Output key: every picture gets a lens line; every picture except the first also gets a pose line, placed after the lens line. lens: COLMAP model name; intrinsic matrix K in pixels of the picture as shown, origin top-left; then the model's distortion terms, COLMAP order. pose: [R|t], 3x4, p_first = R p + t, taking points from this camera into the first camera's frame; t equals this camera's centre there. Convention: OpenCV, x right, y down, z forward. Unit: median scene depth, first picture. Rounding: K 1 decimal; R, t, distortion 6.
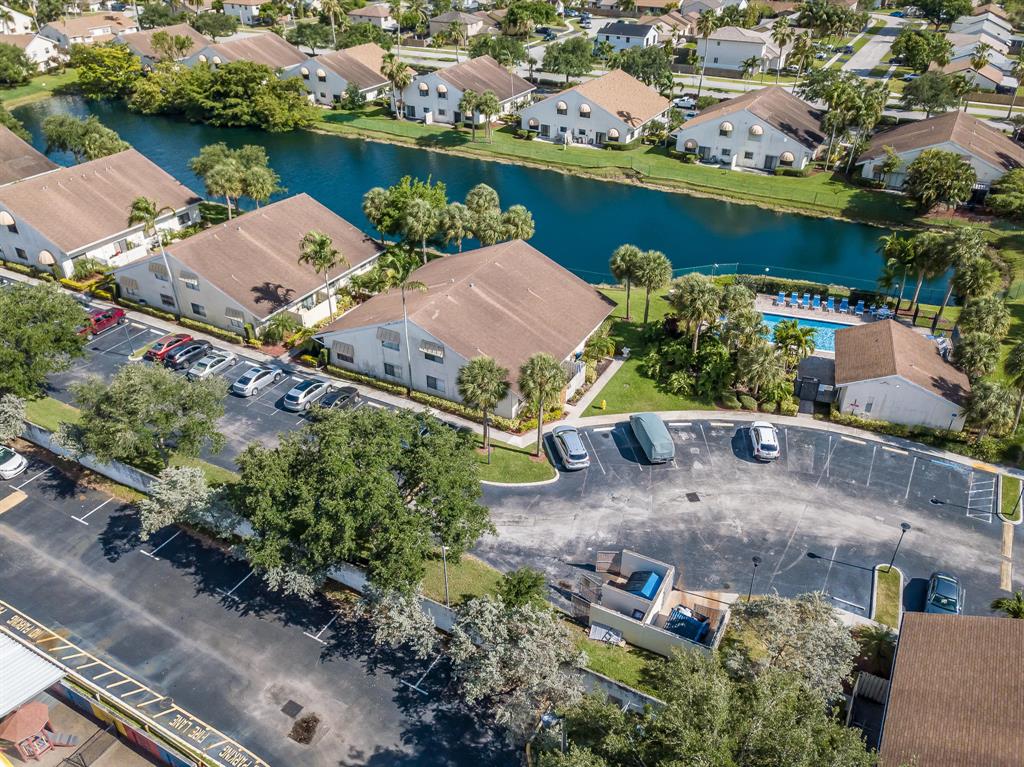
lens RADIAL K [[785.0, 0, 512.0], [0, 785.0, 383.5], [0, 0, 1]] dist [0.010663, 0.007255]
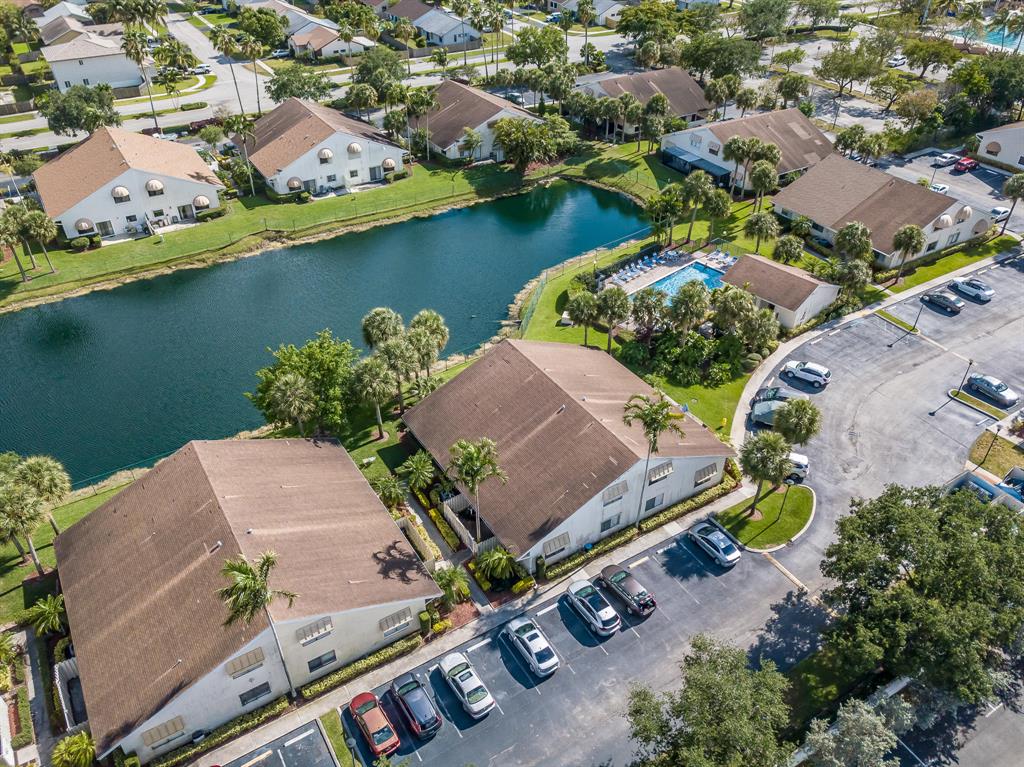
lens RADIAL K [[785.0, 0, 512.0], [0, 785.0, 383.5], [0, 0, 1]] dist [0.010663, 0.007255]
pose [[0.490076, -0.510417, 0.706612, -0.420763], [0.462917, 0.839272, 0.285184, -0.253854], [-0.738602, 0.187341, 0.647588, 0.262908]]
